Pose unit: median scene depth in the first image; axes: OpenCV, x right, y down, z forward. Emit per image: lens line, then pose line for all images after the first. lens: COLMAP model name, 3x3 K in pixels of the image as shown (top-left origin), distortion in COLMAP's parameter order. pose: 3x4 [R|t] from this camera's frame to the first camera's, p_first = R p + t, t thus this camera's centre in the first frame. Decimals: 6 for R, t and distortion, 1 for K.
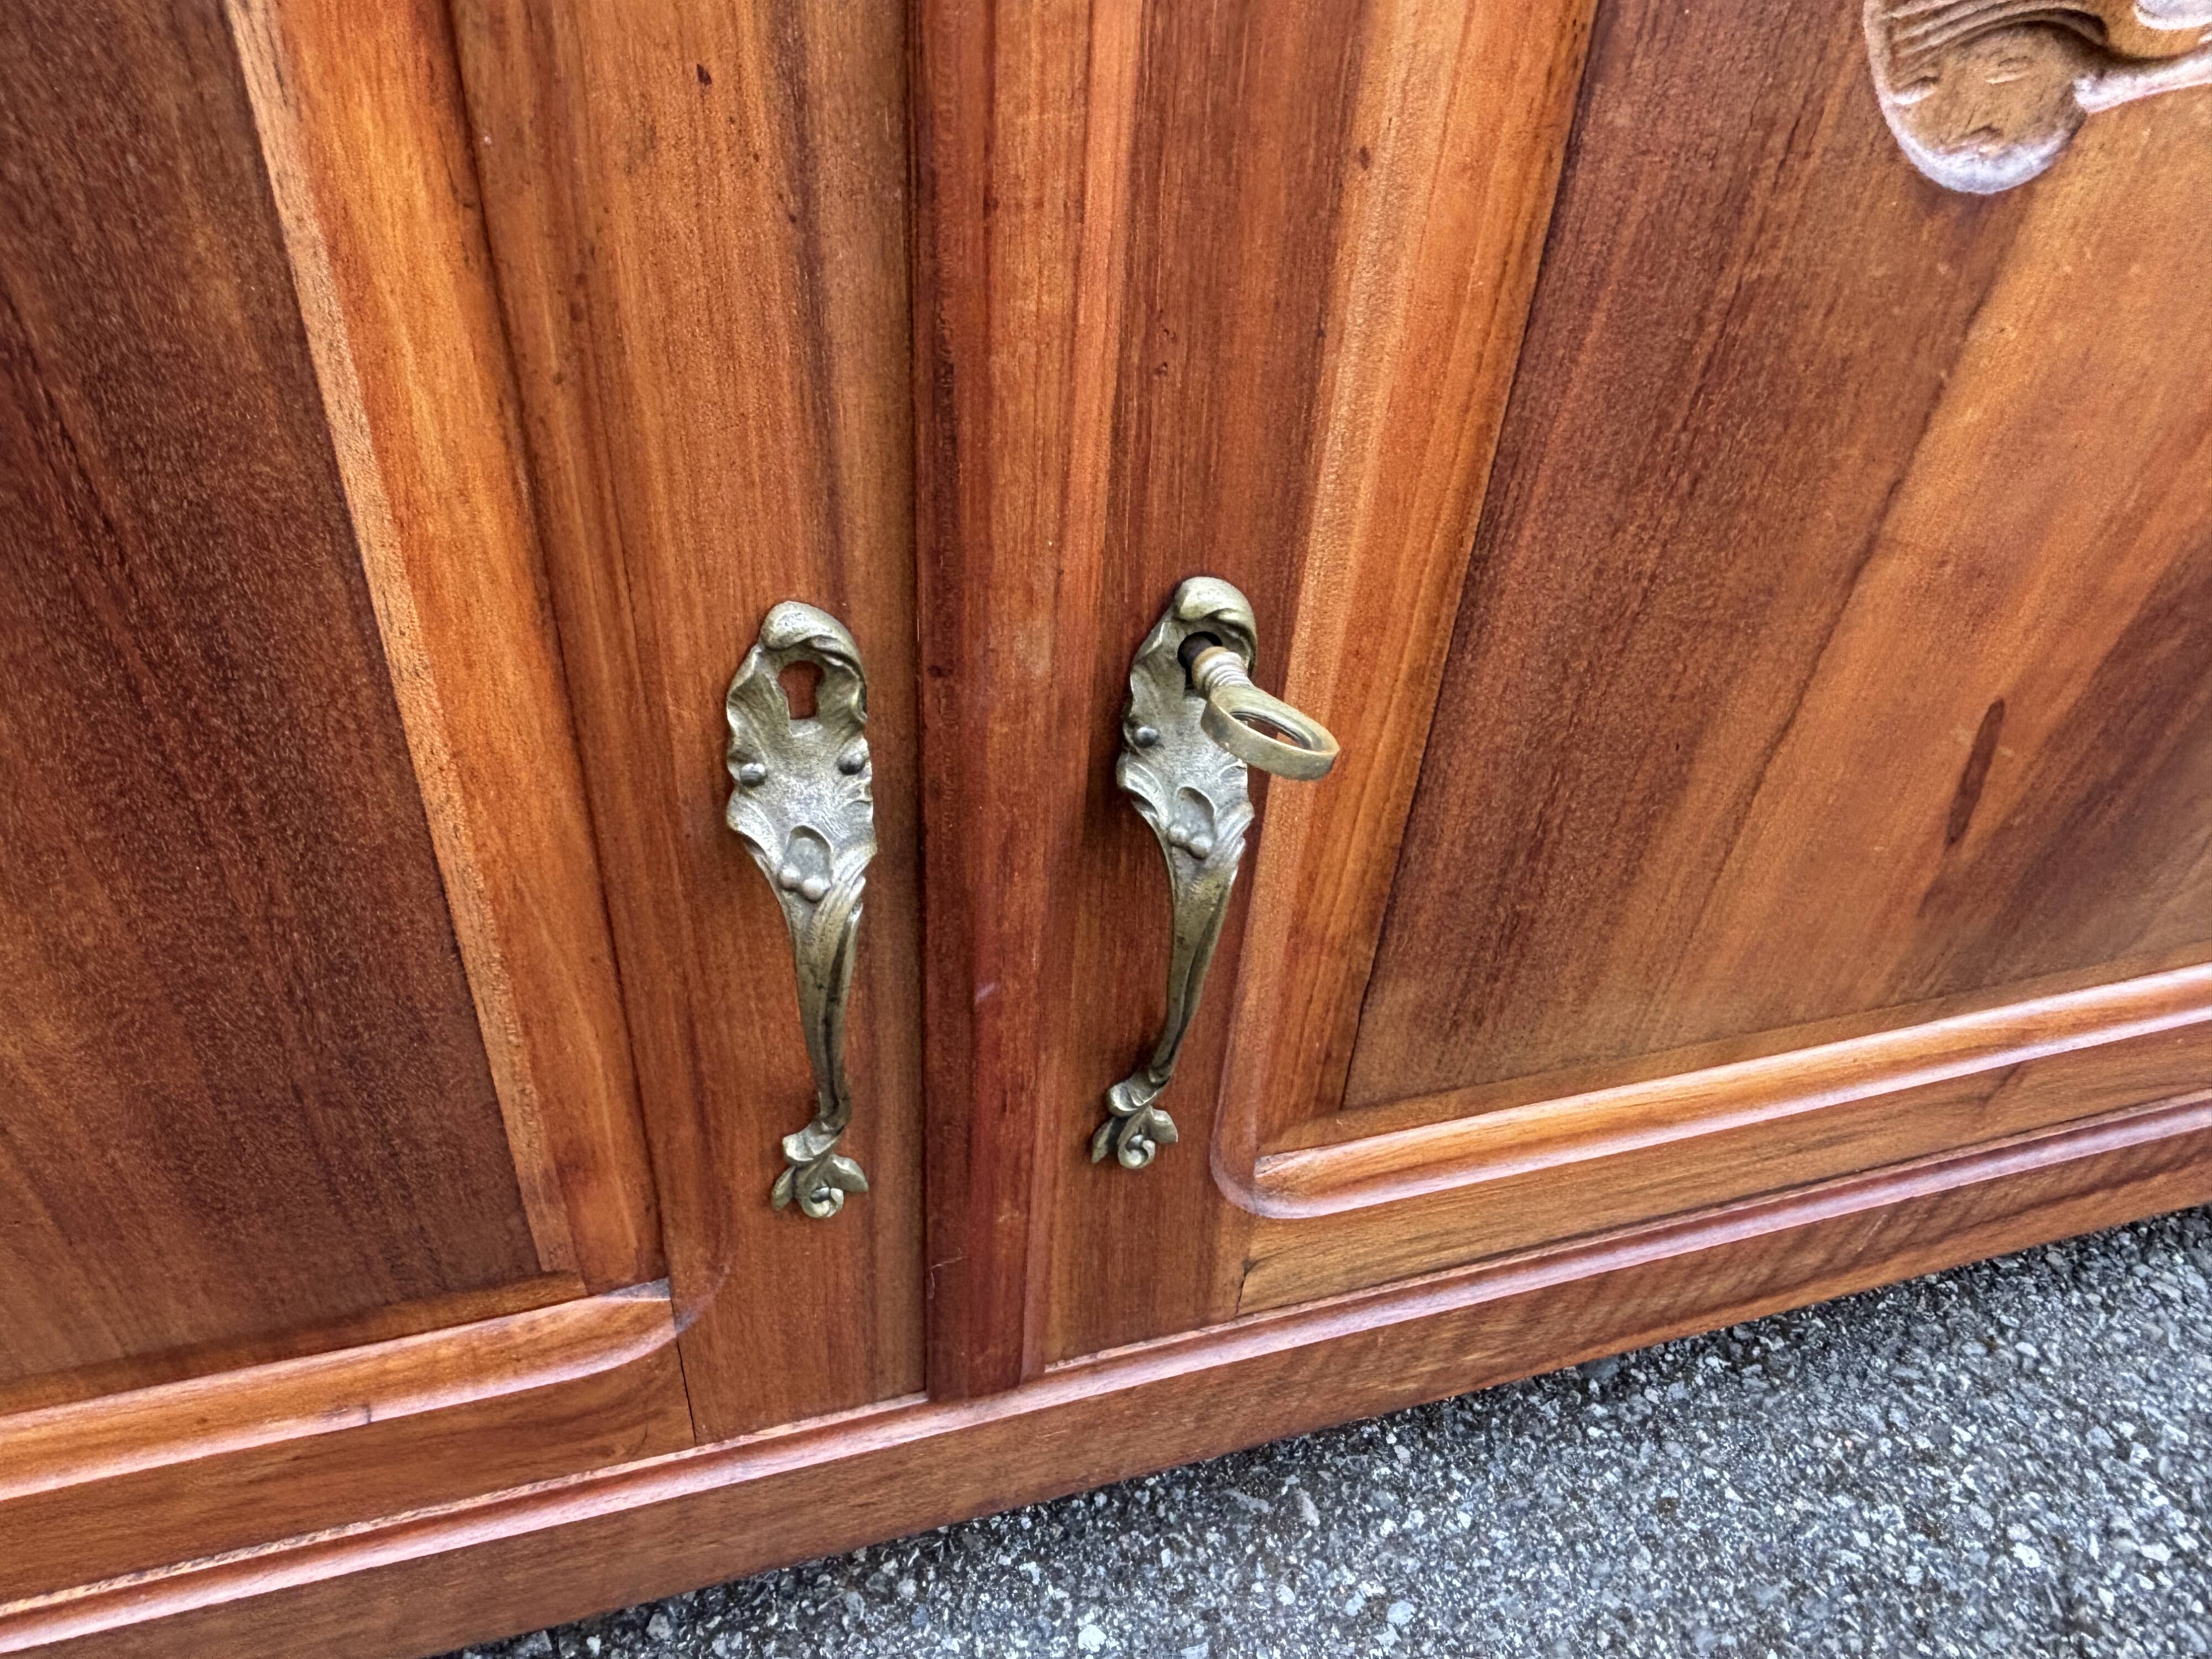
lens RADIAL K [[1627.4, 0, 1083.2], [0, 1627.4, 827.8], [0, 0, 1]] dist [0.026225, -0.023038]
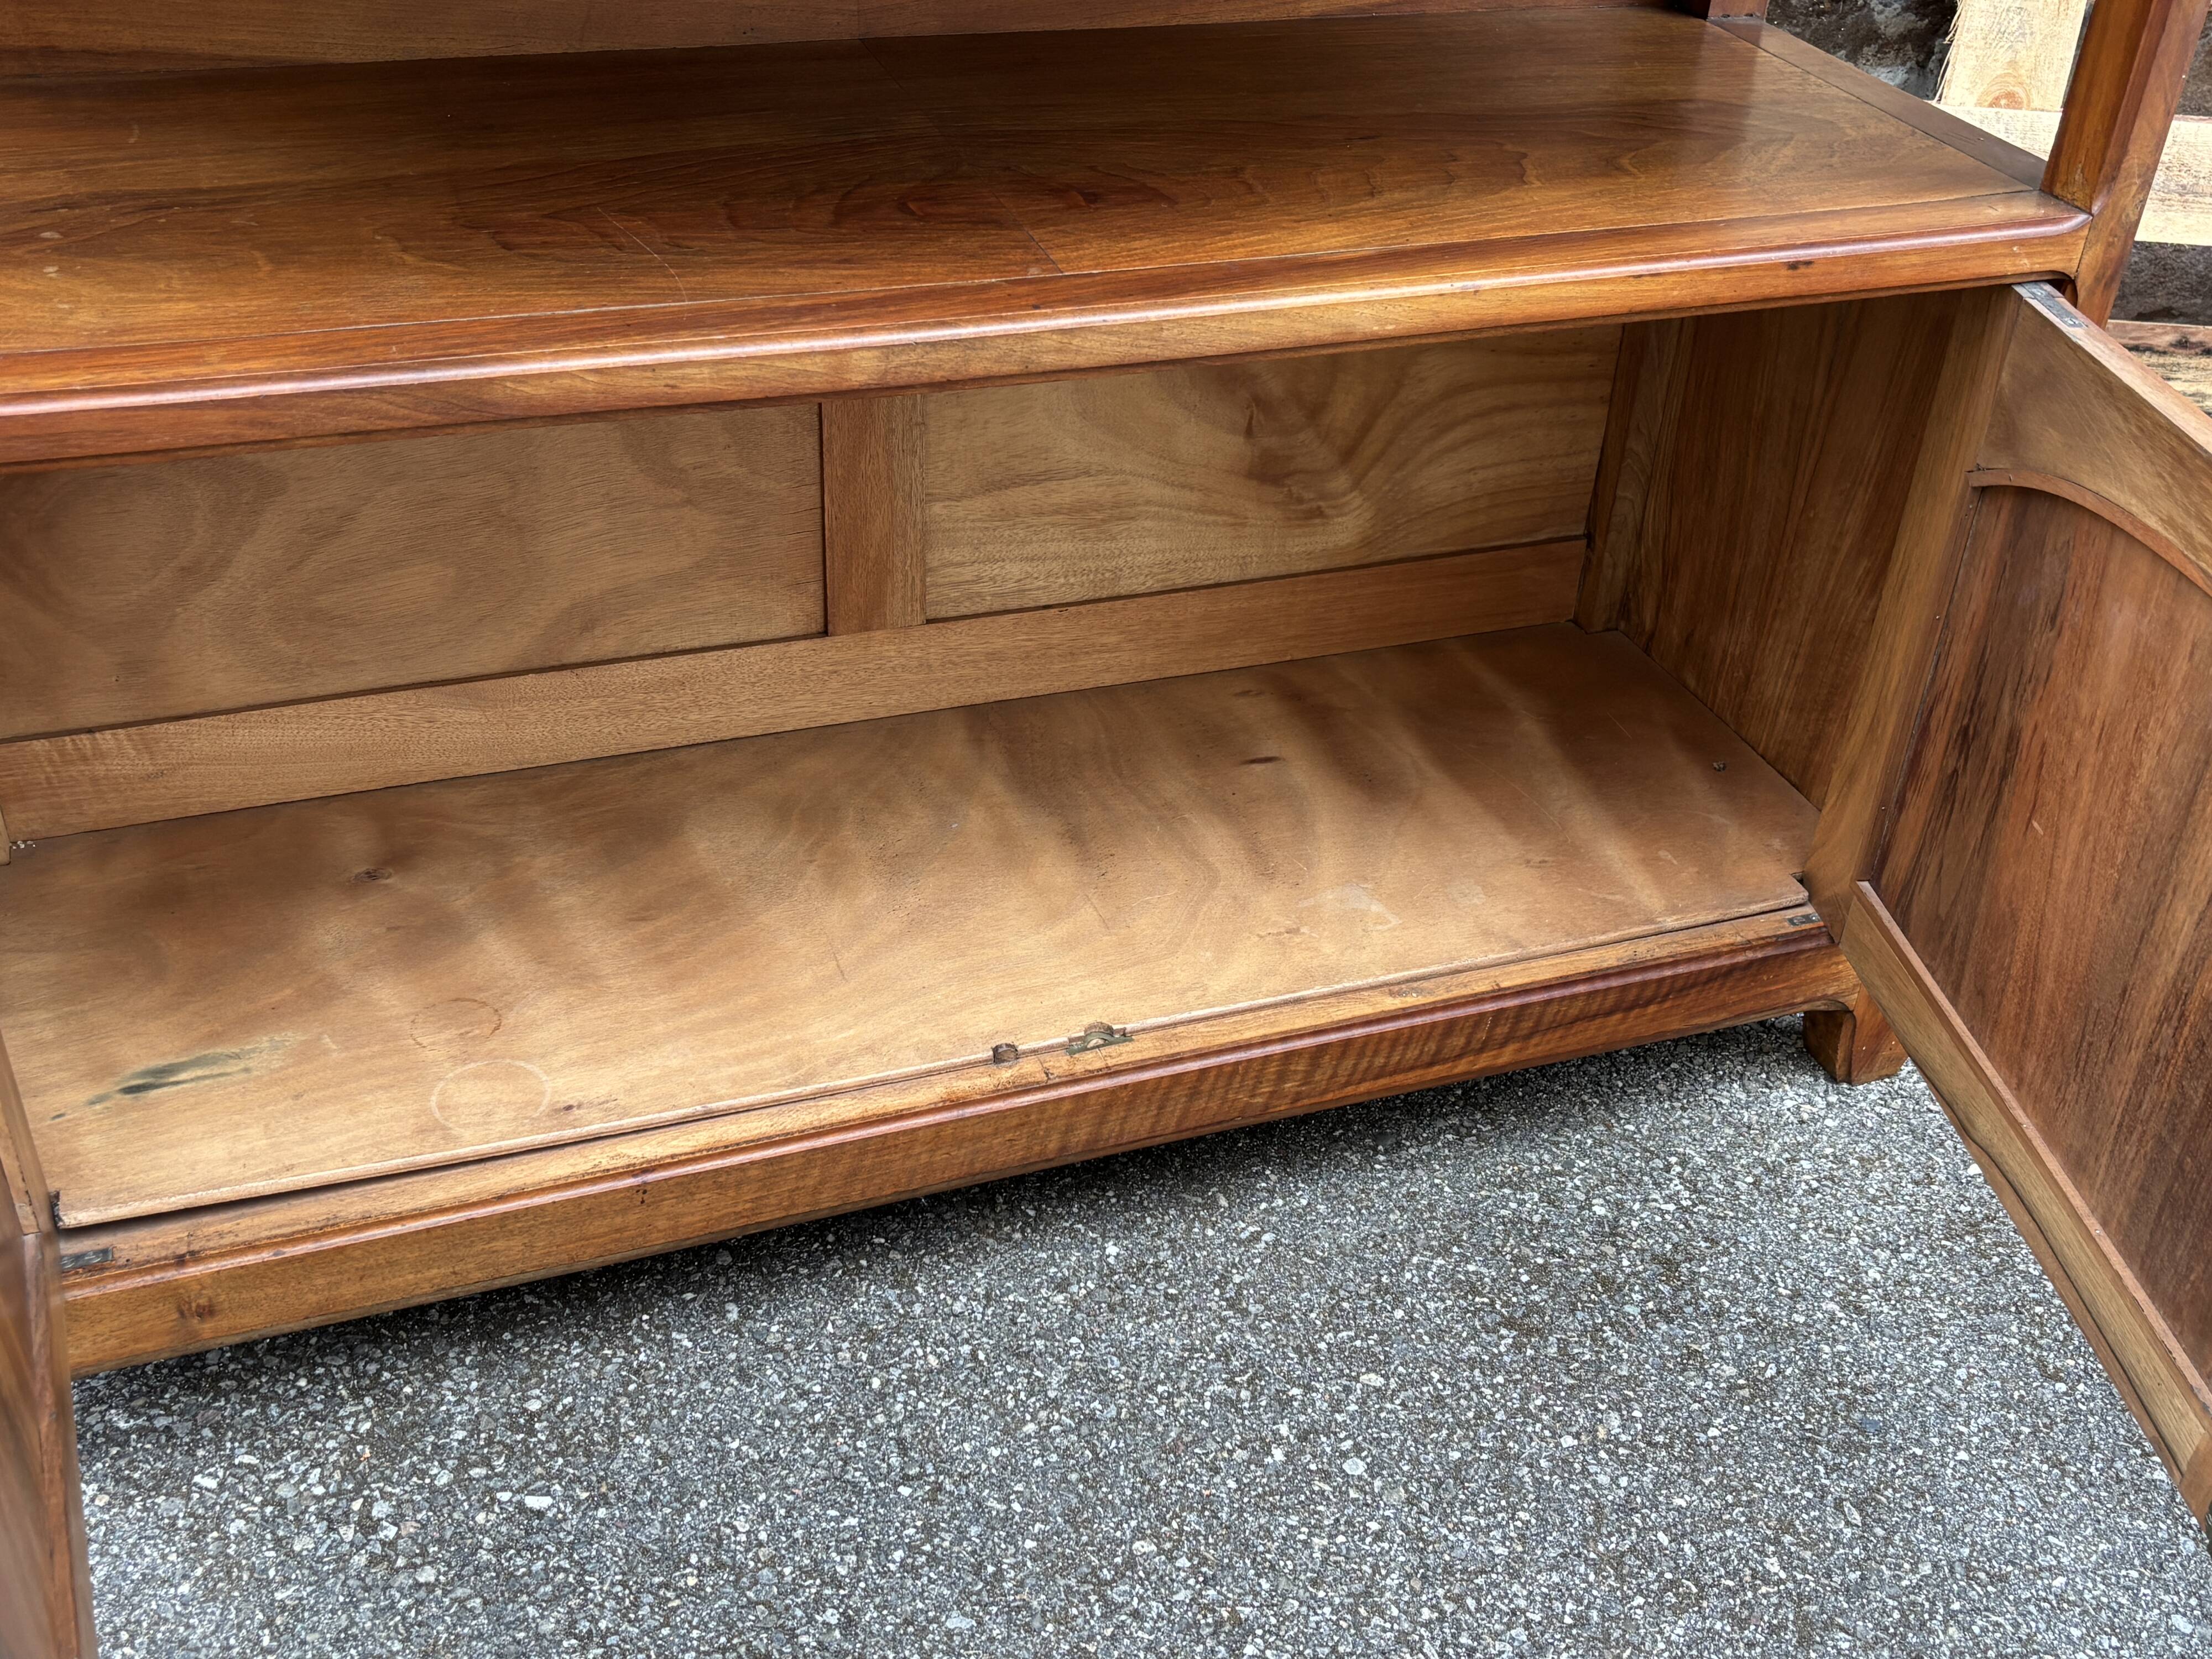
lens RADIAL K [[2225.7, 0, 1105.5], [0, 2225.7, 825.2], [0, 0, 1]] dist [0.017512, 0.000000]
pose [[0.998582, -0.039320, 0.035881, -0.109112], [0.041845, 0.996484, -0.072581, 0.239987], [-0.032901, 0.073980, 0.996717, -2.372612]]
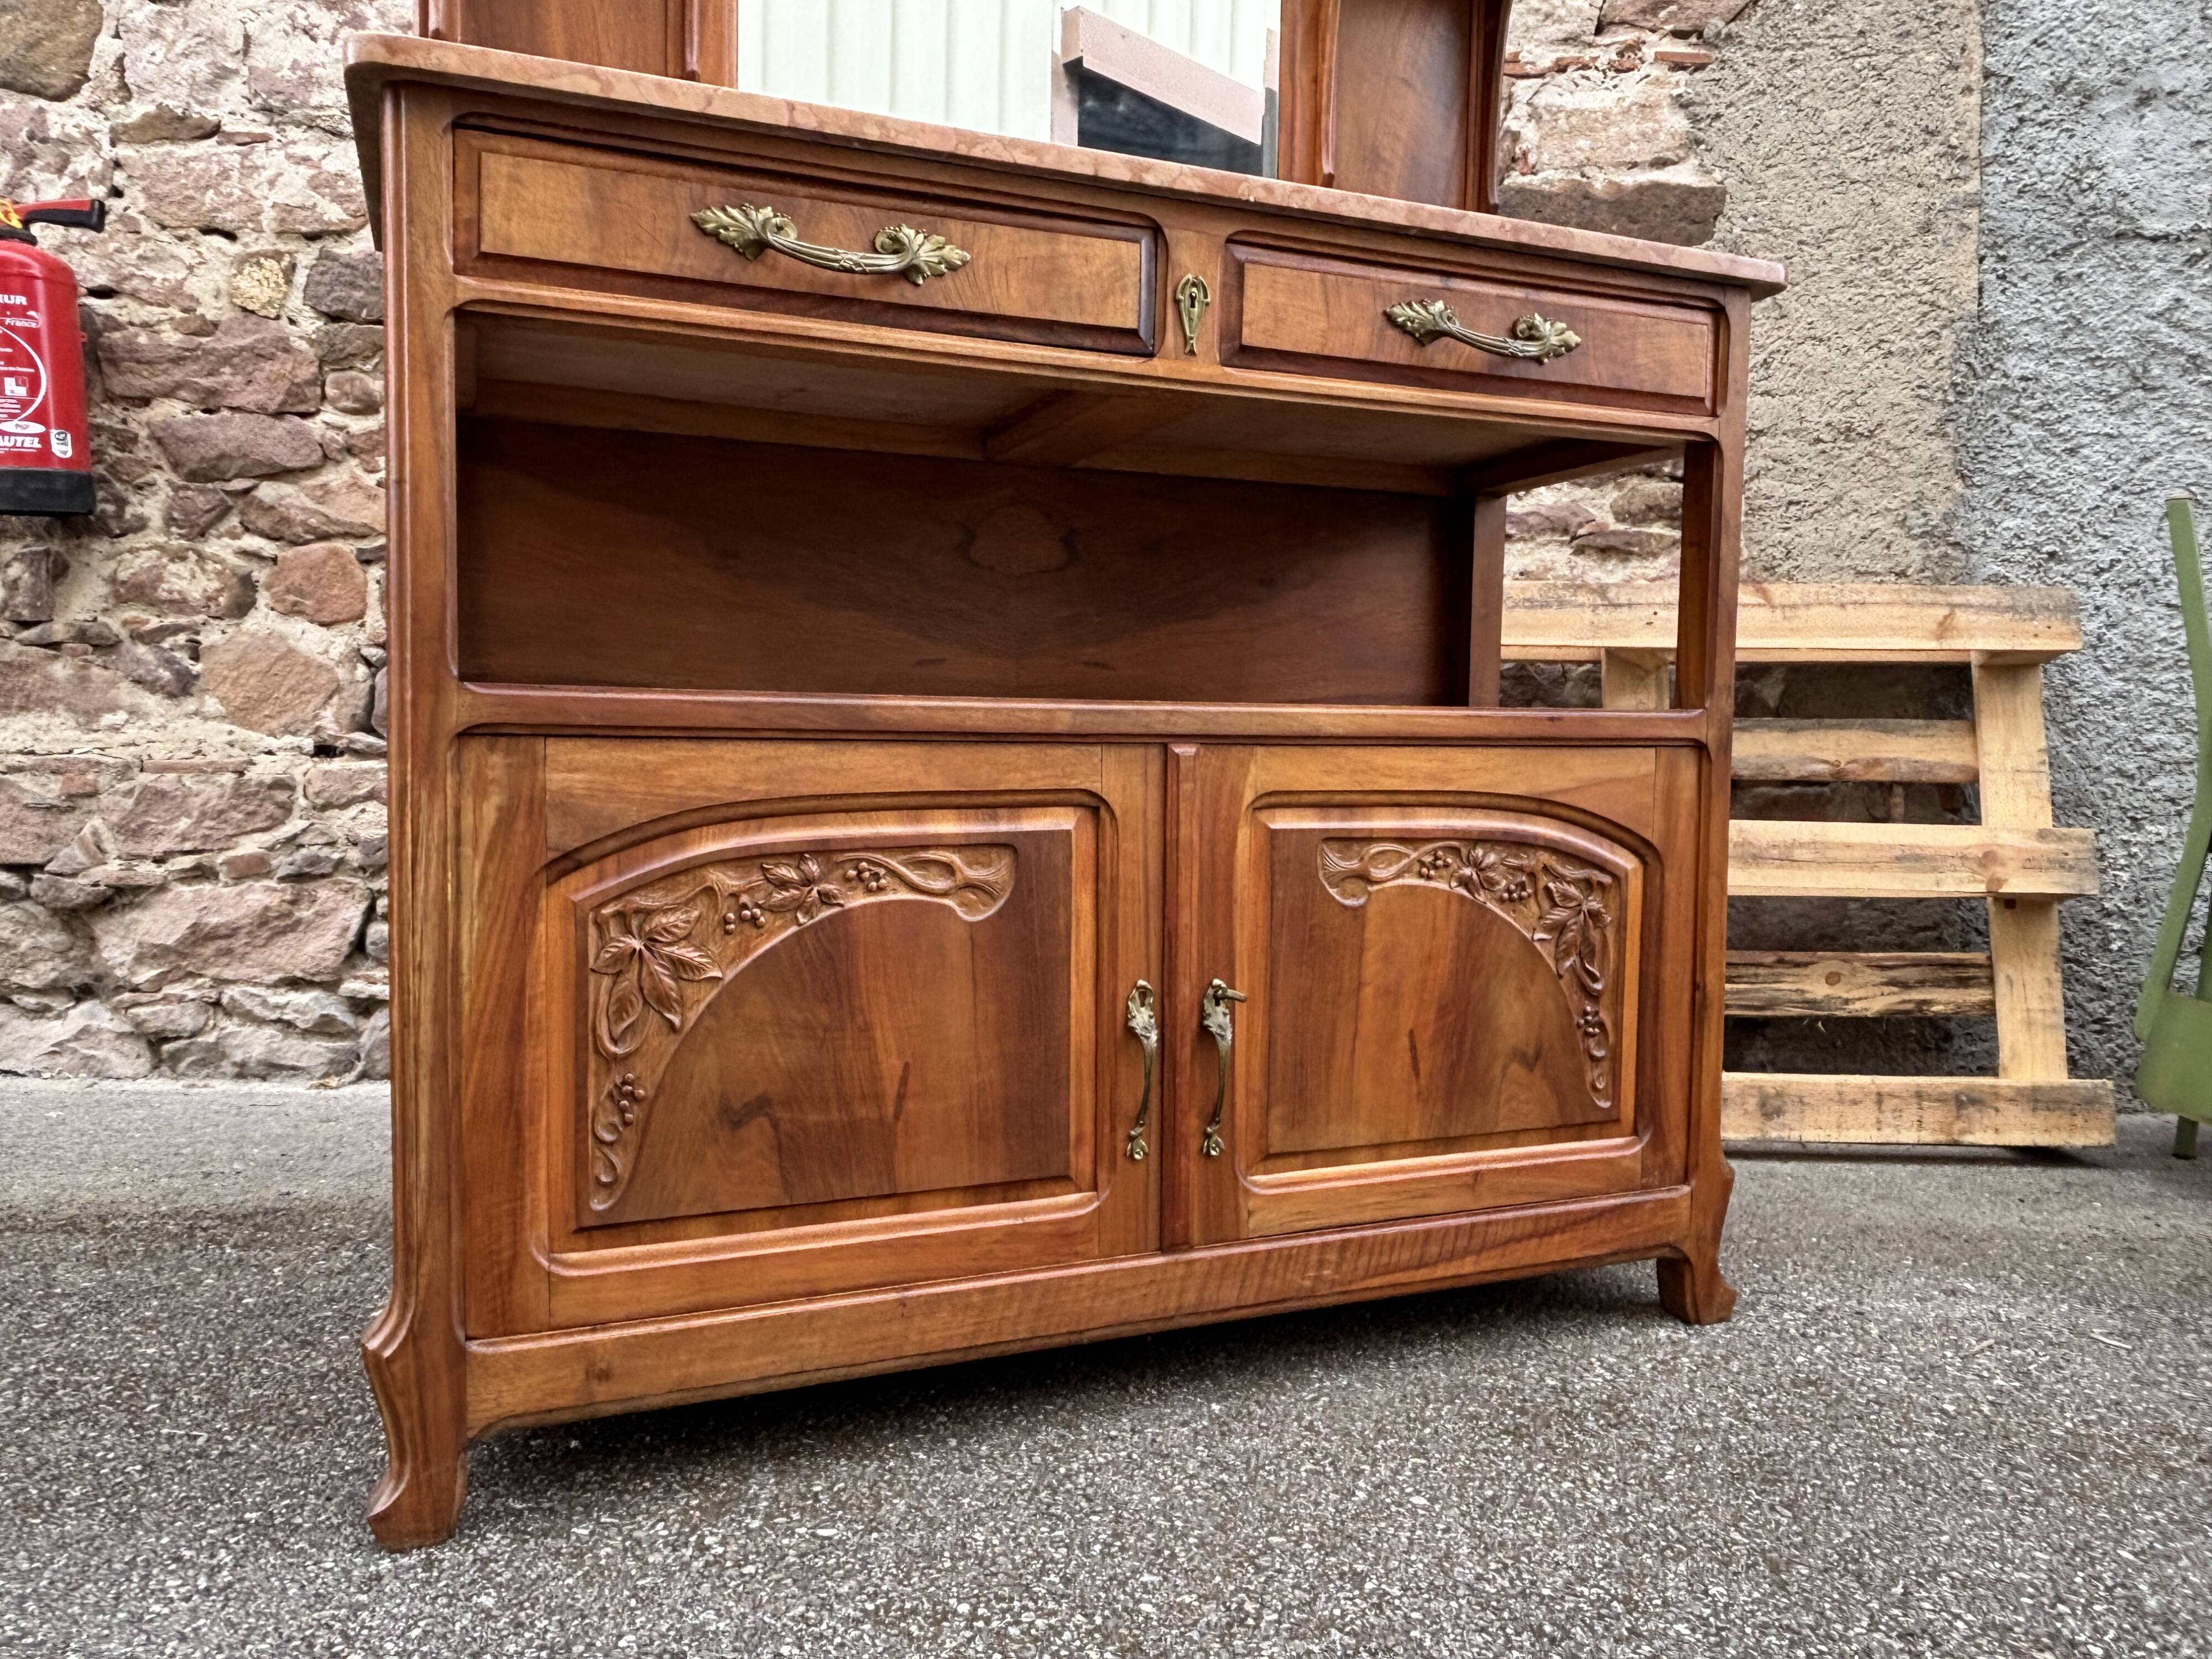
lens RADIAL K [[1504.5, 0, 1082.1], [0, 1504.5, 813.1], [0, 0, 1]] dist [0.018976, -0.027378]
pose [[0.995010, -0.052934, 0.084571, -0.529868], [0.092192, 0.811861, -0.576525, 1.555309], [-0.038142, 0.581446, 0.812691, -2.294584]]
